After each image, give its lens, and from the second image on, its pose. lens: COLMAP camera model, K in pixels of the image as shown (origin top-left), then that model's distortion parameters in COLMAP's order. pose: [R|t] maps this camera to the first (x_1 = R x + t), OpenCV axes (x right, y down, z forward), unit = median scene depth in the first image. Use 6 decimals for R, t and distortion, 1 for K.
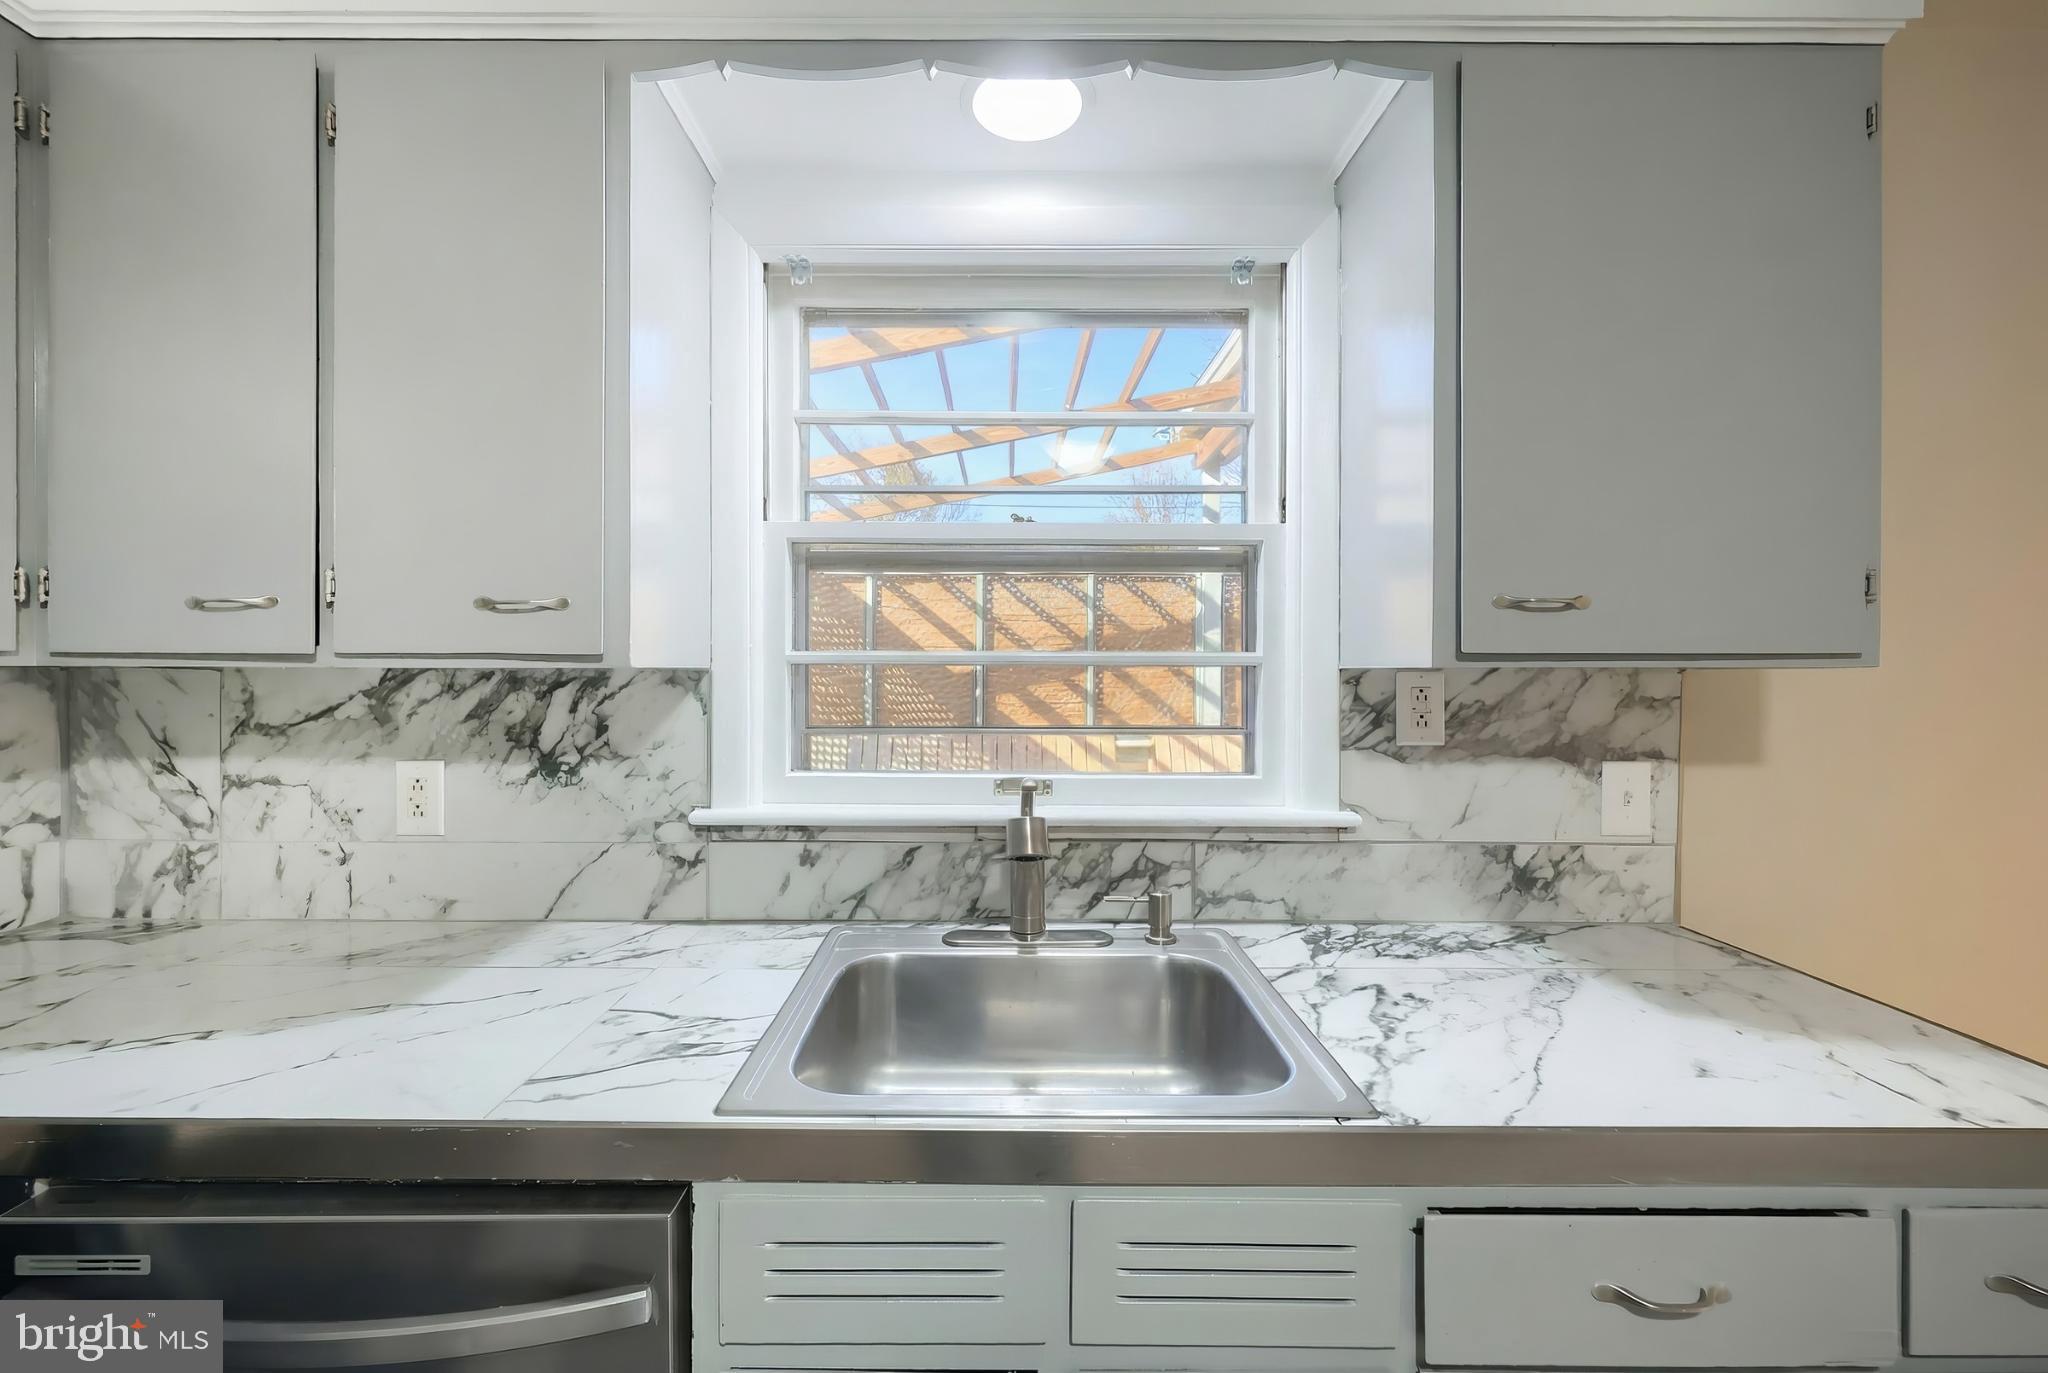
lens RADIAL K [[845.5, 0, 1024.0], [0, 845.5, 686.5], [0, 0, 1]] dist [-0.001308, 0.000047]
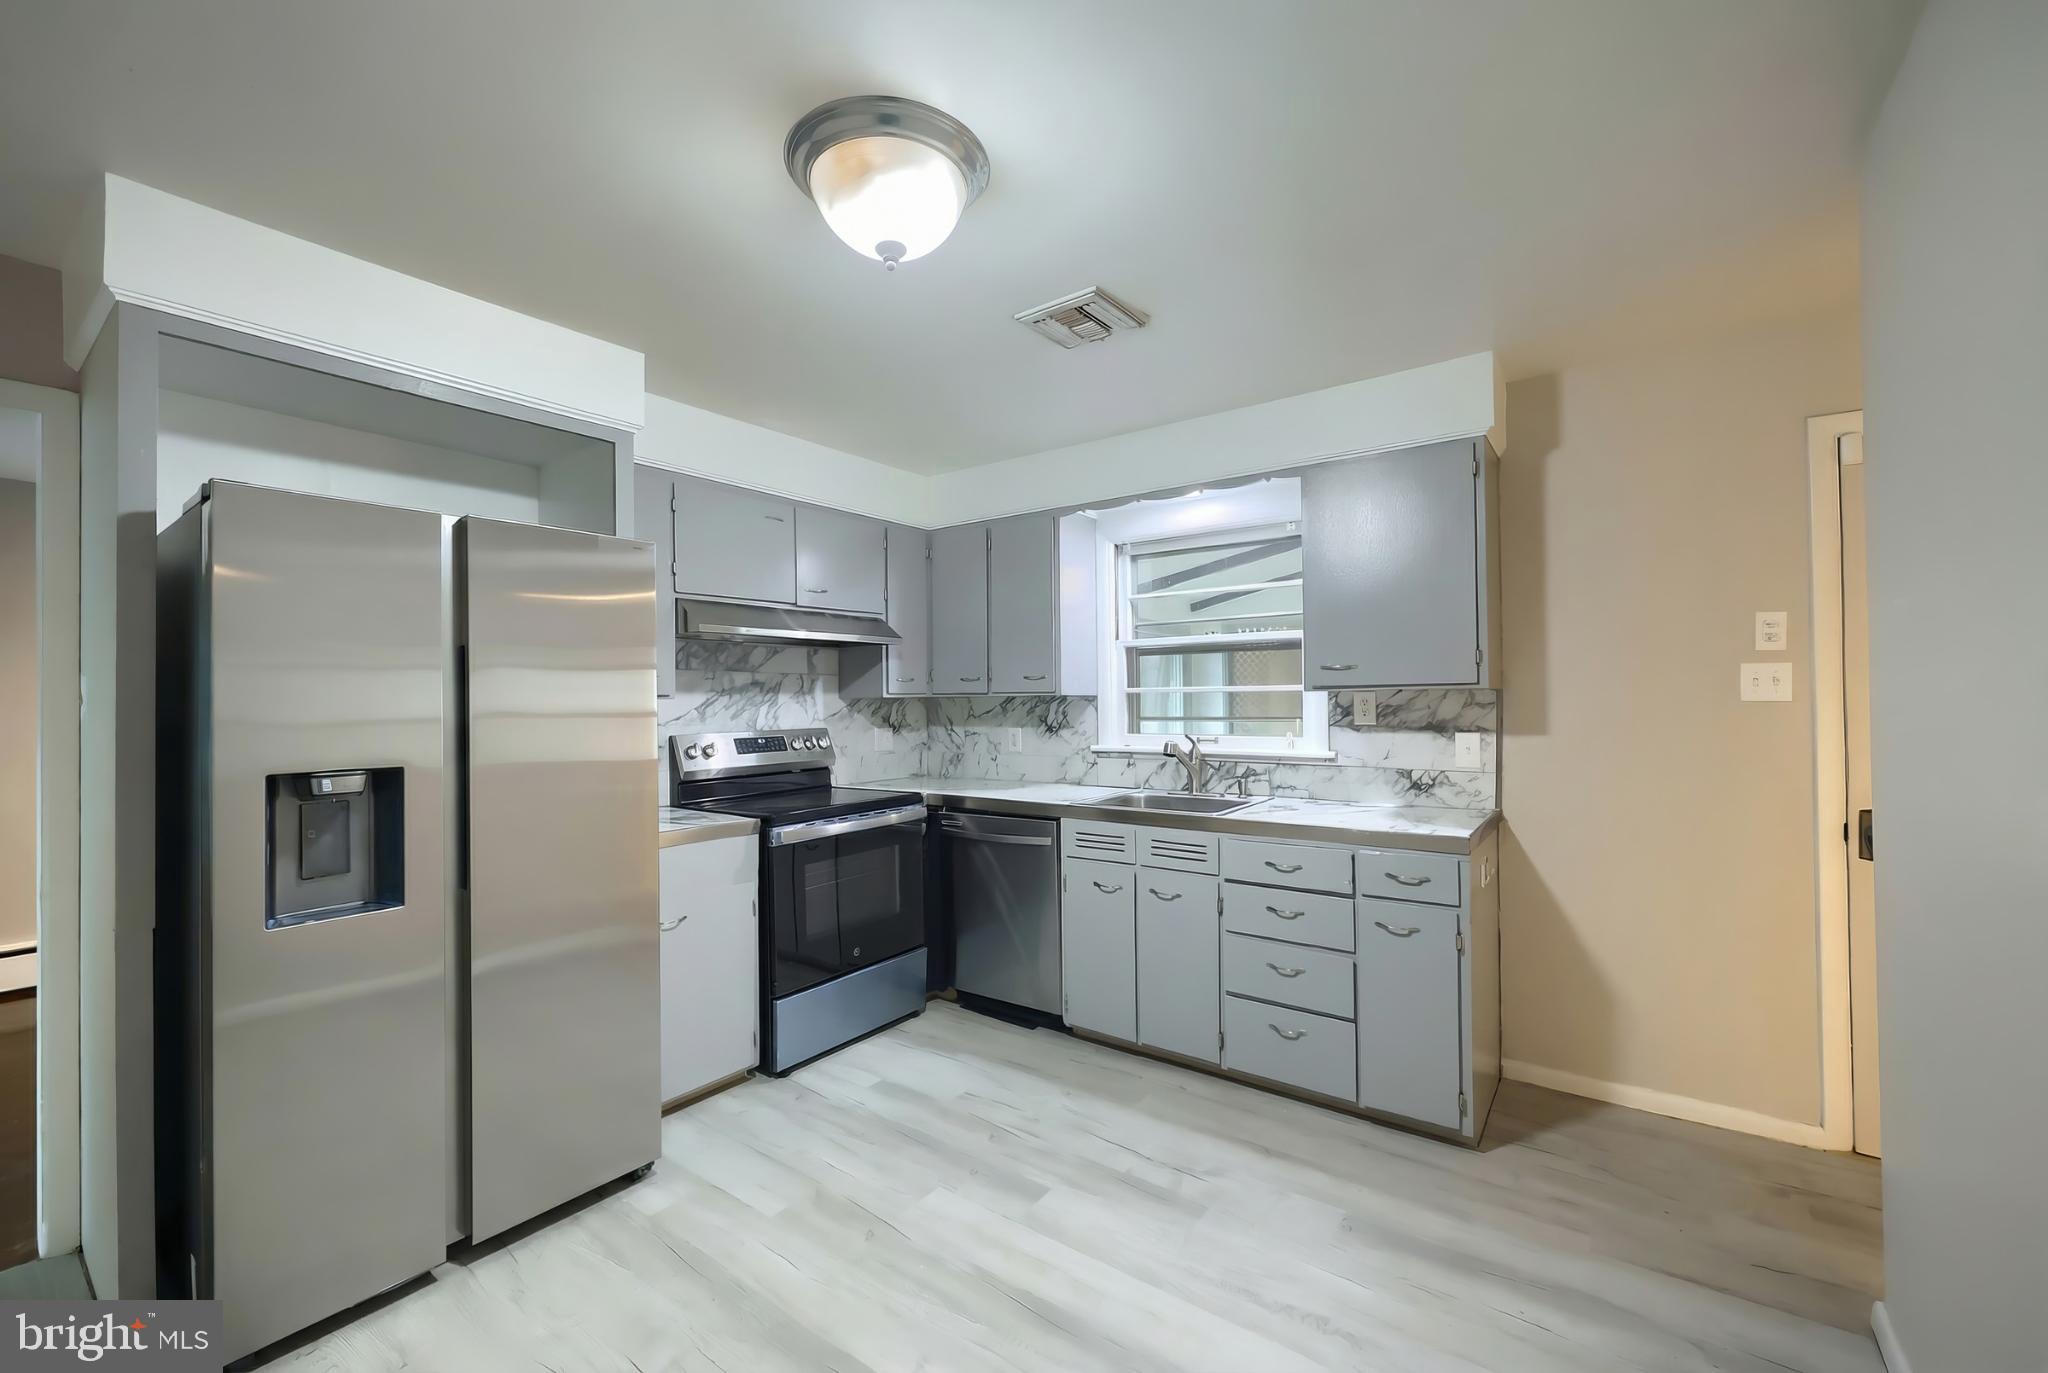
lens RADIAL K [[845.5, 0, 1024.0], [0, 845.5, 686.5], [0, 0, 1]] dist [-0.001308, 0.000047]
pose [[0.802901, -0.020327, -0.595766, 1.087190], [0.012778, 0.999776, -0.016891, -0.005246], [0.595976, 0.005949, 0.802980, -1.372669]]
